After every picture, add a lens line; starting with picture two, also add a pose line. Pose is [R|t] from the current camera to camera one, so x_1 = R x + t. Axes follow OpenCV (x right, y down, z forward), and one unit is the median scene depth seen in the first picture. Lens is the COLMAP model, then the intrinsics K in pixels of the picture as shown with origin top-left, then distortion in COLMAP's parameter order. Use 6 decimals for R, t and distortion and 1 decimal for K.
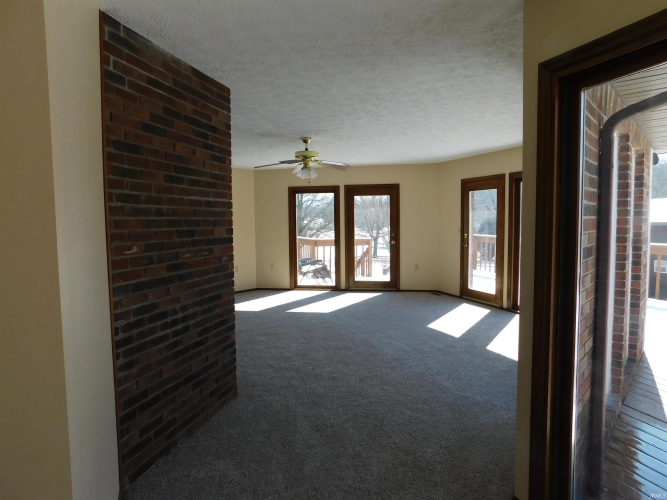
lens RADIAL K [[436.0, 0, 333.5], [0, 436.0, 250.0], [0, 0, 1]] dist [-0.075572, 0.055446]
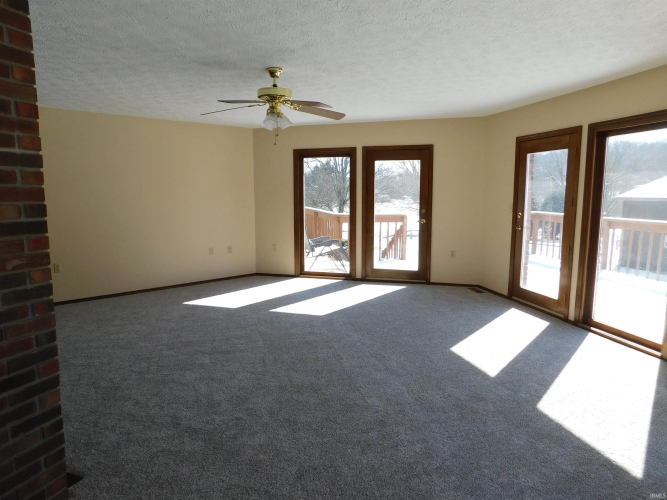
lens RADIAL K [[436.0, 0, 333.5], [0, 436.0, 250.0], [0, 0, 1]] dist [-0.075572, 0.055446]
pose [[0.991701, 0.026731, -0.125754, 0.085976], [-0.018518, 0.997646, 0.066025, -0.016062], [0.127222, -0.063148, 0.989862, 0.235388]]
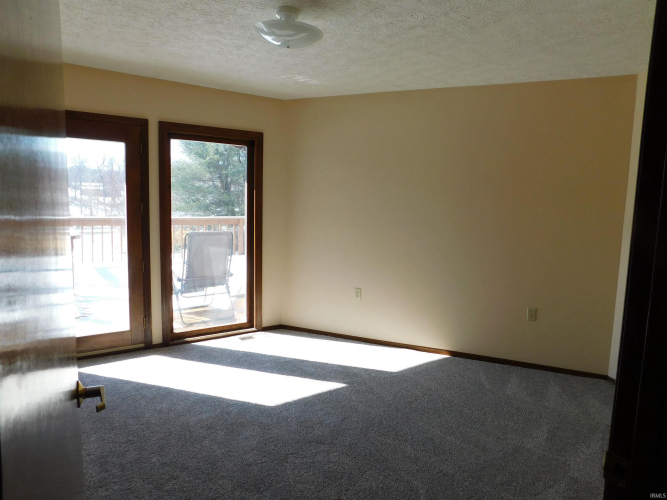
lens RADIAL K [[436.0, 0, 333.5], [0, 436.0, 250.0], [0, 0, 1]] dist [-0.075572, 0.055446]
pose [[-0.272248, -0.101471, 0.956862, -0.211746], [0.042257, 0.992204, 0.117242, -0.051063], [-0.961299, 0.072353, -0.265837, 0.802174]]
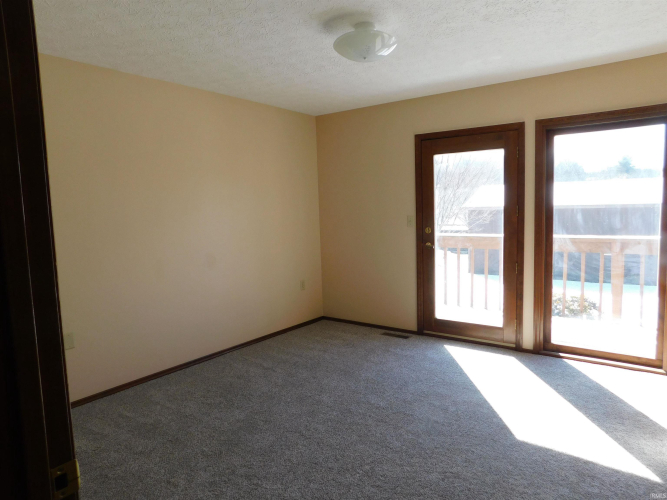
lens RADIAL K [[436.0, 0, 333.5], [0, 436.0, 250.0], [0, 0, 1]] dist [-0.075572, 0.055446]
pose [[0.845125, -0.063019, 0.530840, -0.120958], [0.054480, 0.998010, 0.031745, -0.031195], [-0.531785, 0.002092, 0.846877, 0.560911]]
